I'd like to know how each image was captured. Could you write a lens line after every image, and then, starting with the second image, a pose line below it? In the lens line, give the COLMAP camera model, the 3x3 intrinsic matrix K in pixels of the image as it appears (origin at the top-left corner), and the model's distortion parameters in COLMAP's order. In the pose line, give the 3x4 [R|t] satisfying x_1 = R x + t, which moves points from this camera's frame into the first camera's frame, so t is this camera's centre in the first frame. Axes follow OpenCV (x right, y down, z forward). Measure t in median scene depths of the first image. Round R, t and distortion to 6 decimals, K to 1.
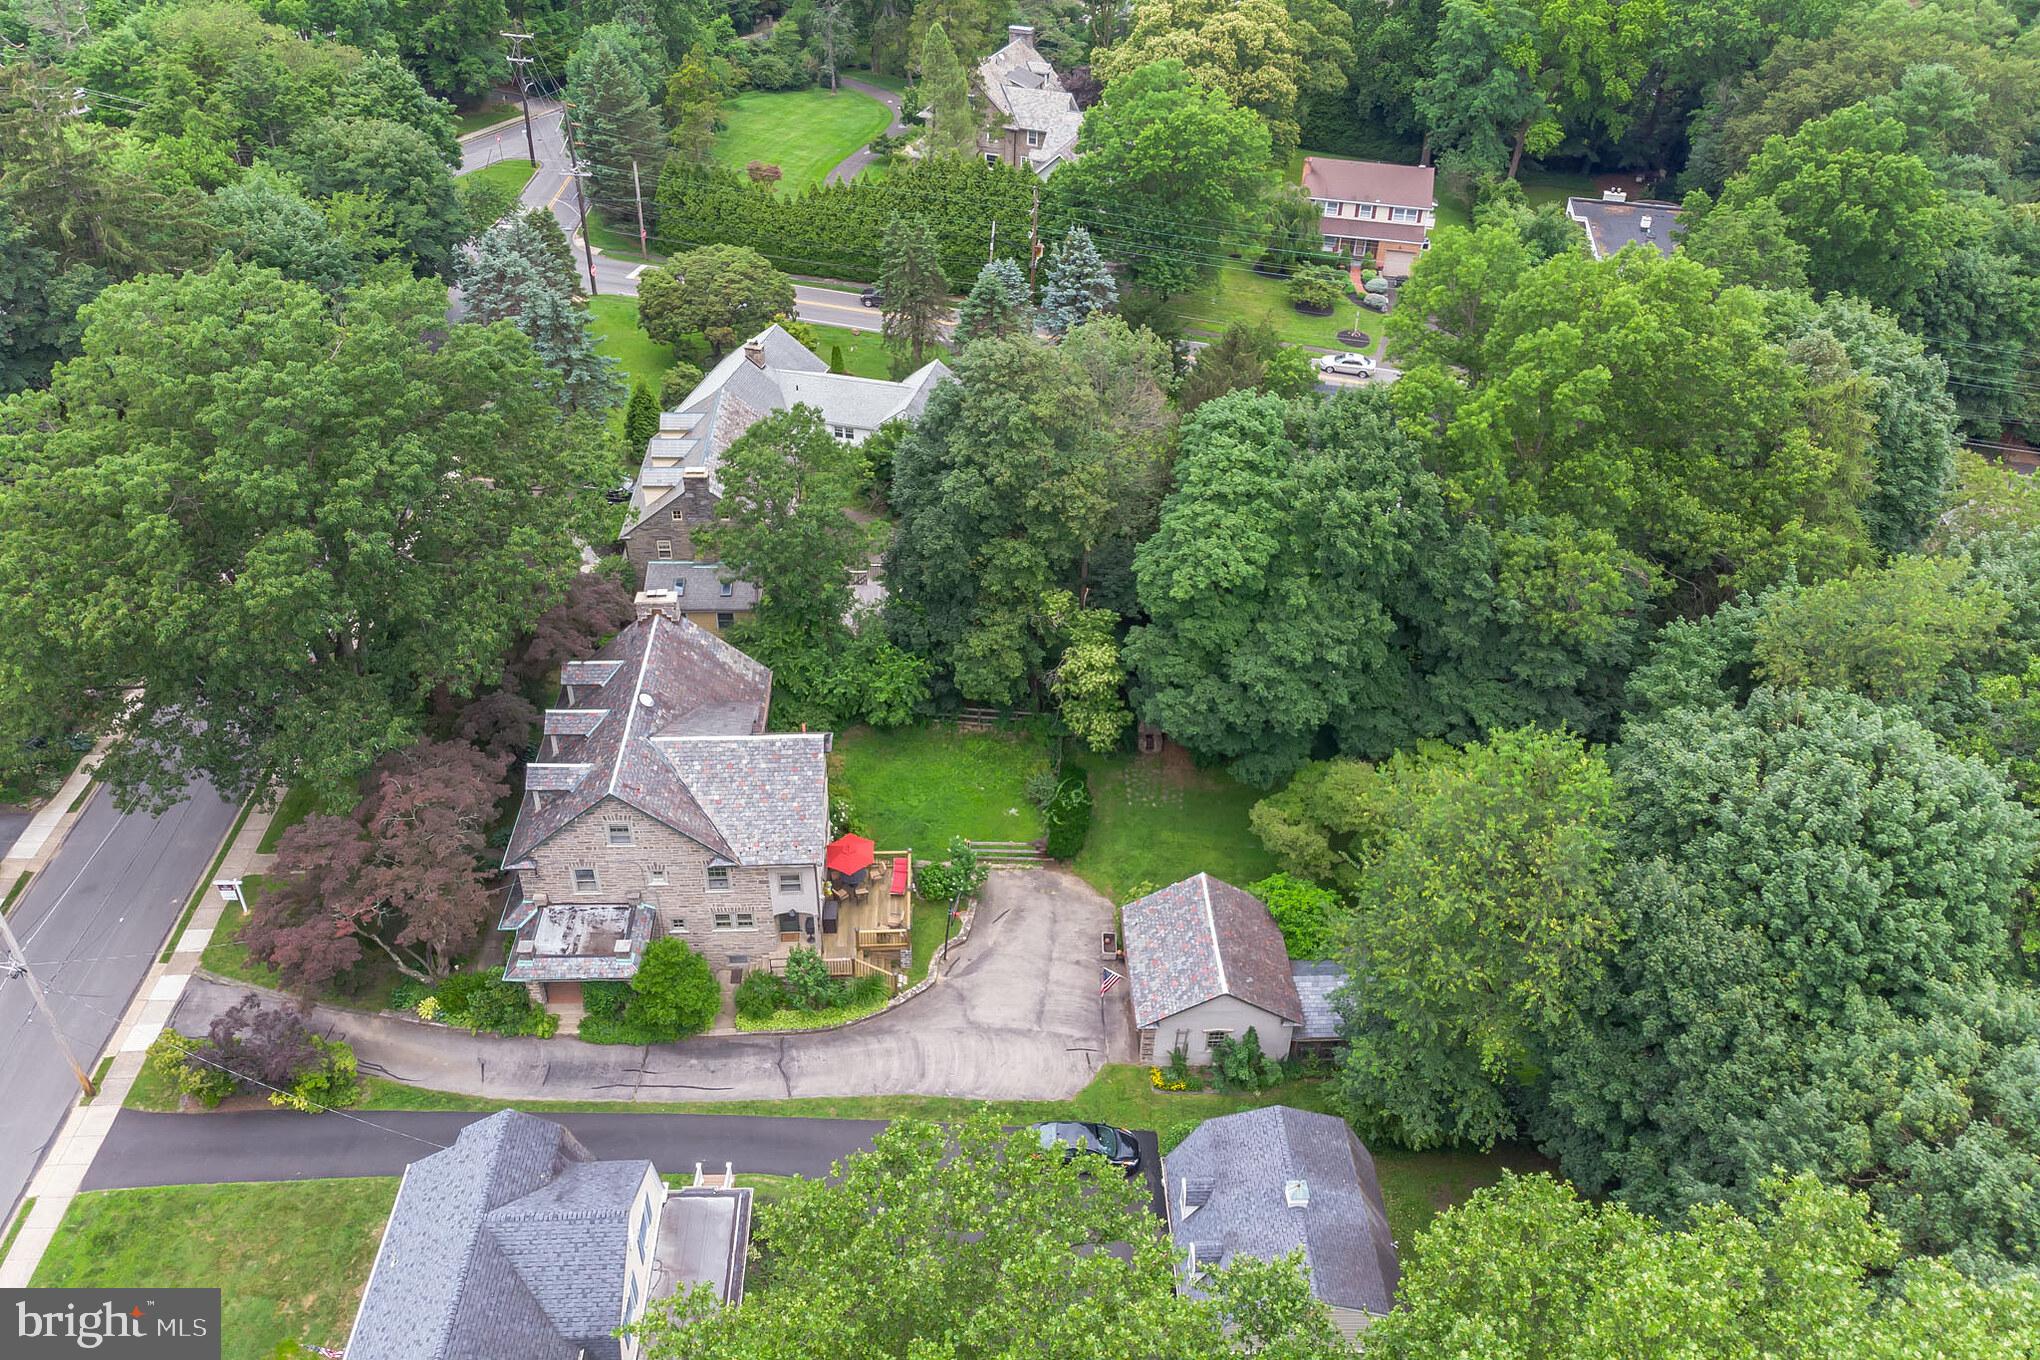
lens RADIAL K [[1487.4, 0, 1017.2], [0, 1487.4, 603.4], [0, 0, 1]] dist [0.002151, 0.004718]
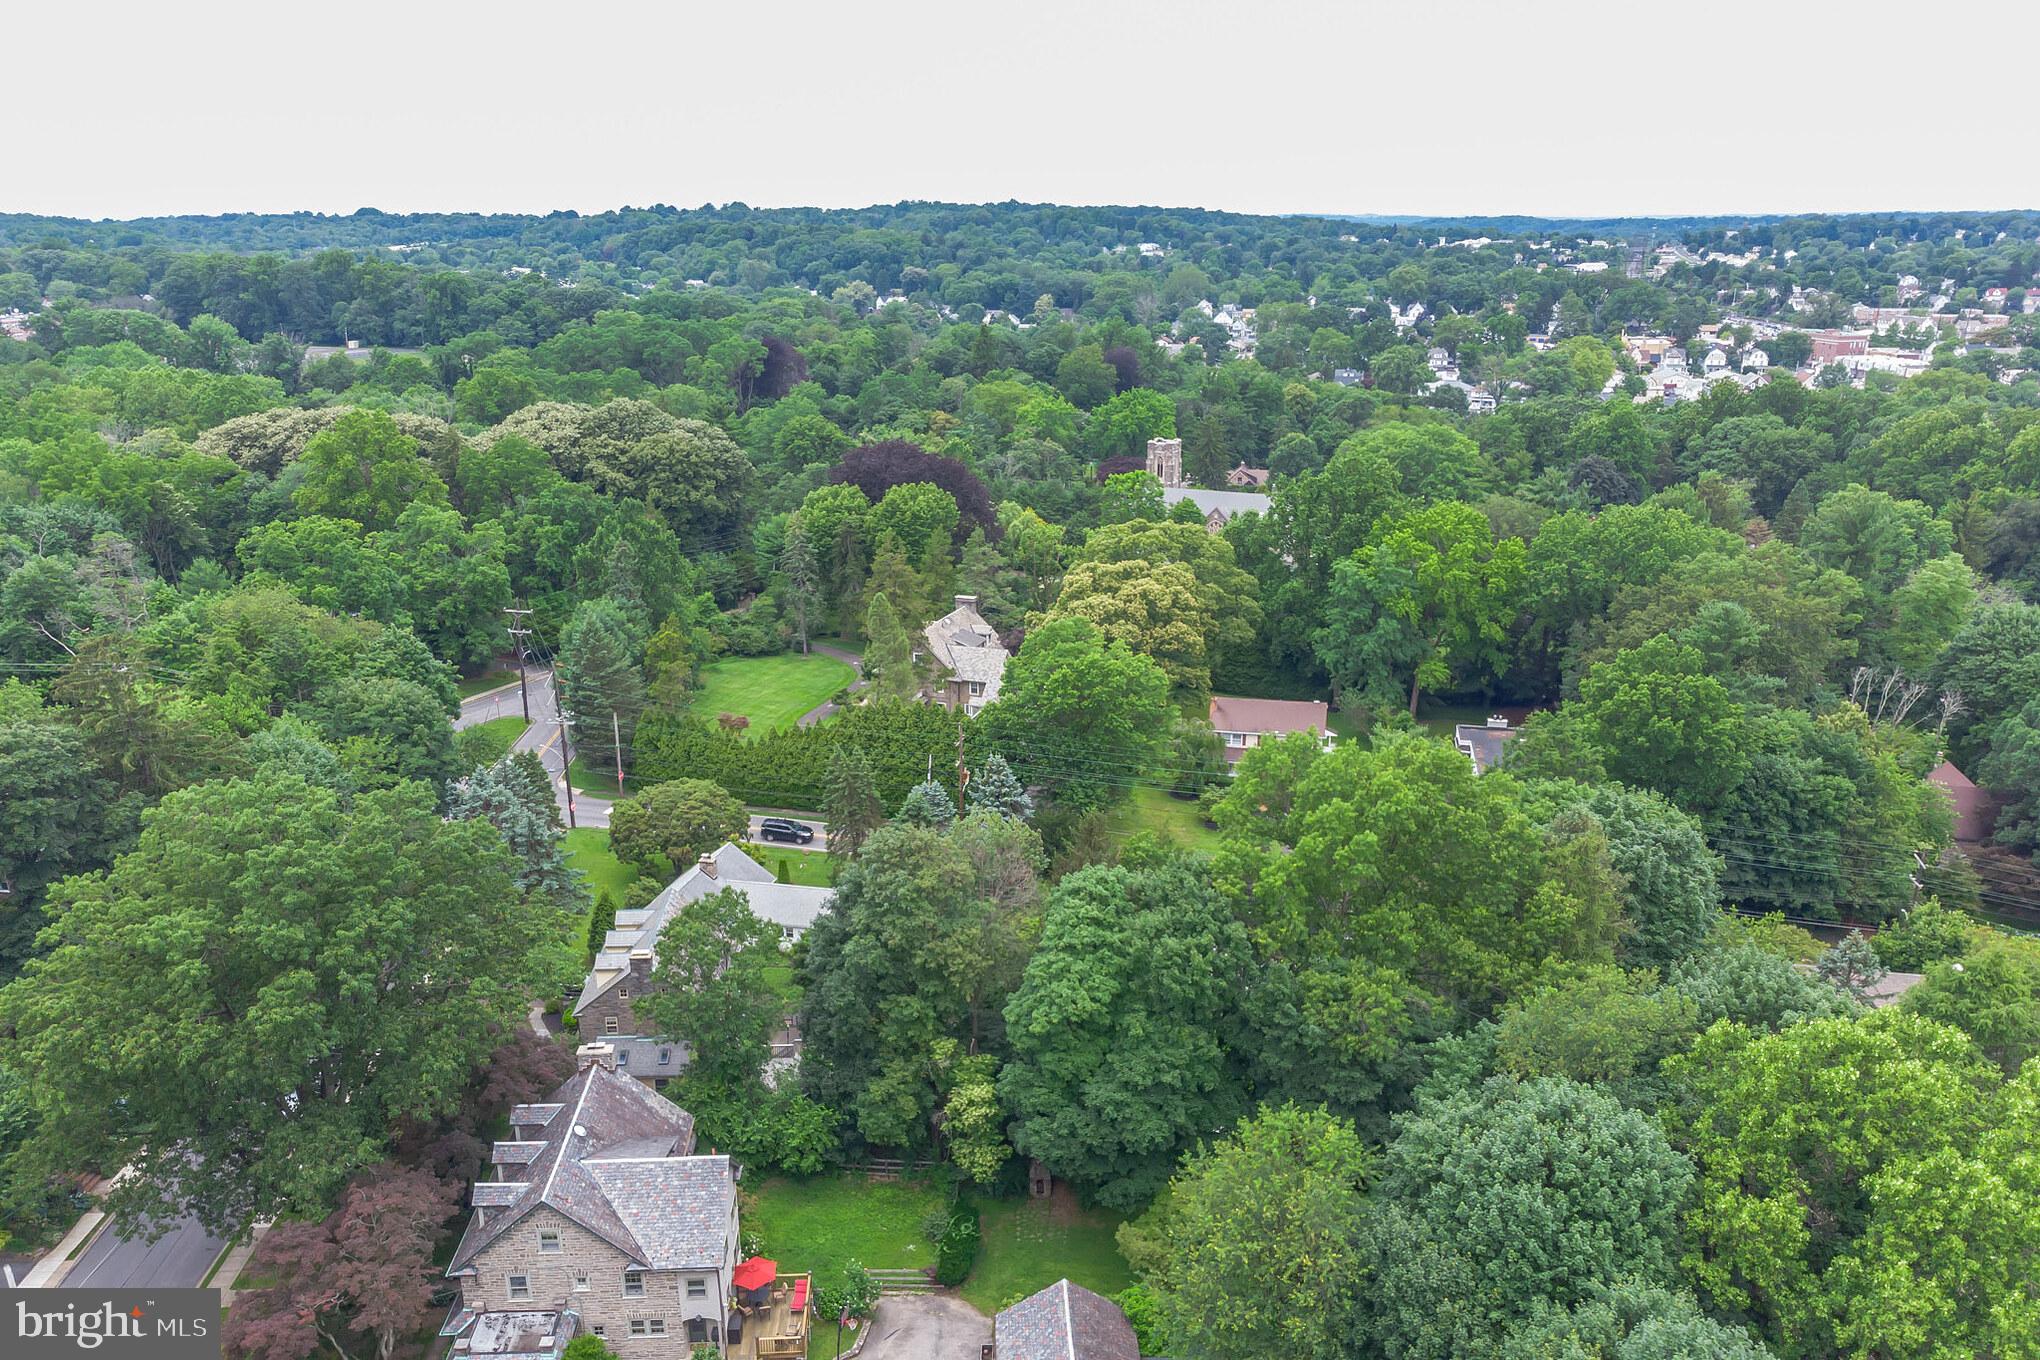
lens RADIAL K [[1539.8, 0, 1018.6], [0, 1539.8, 771.5], [0, 0, 1]] dist [0.055327, -0.088964]
pose [[0.999677, -0.025226, -0.003184, 0.093249], [0.023550, 0.965814, -0.258165, 0.100621], [0.009588, 0.258007, 0.966096, -0.217382]]
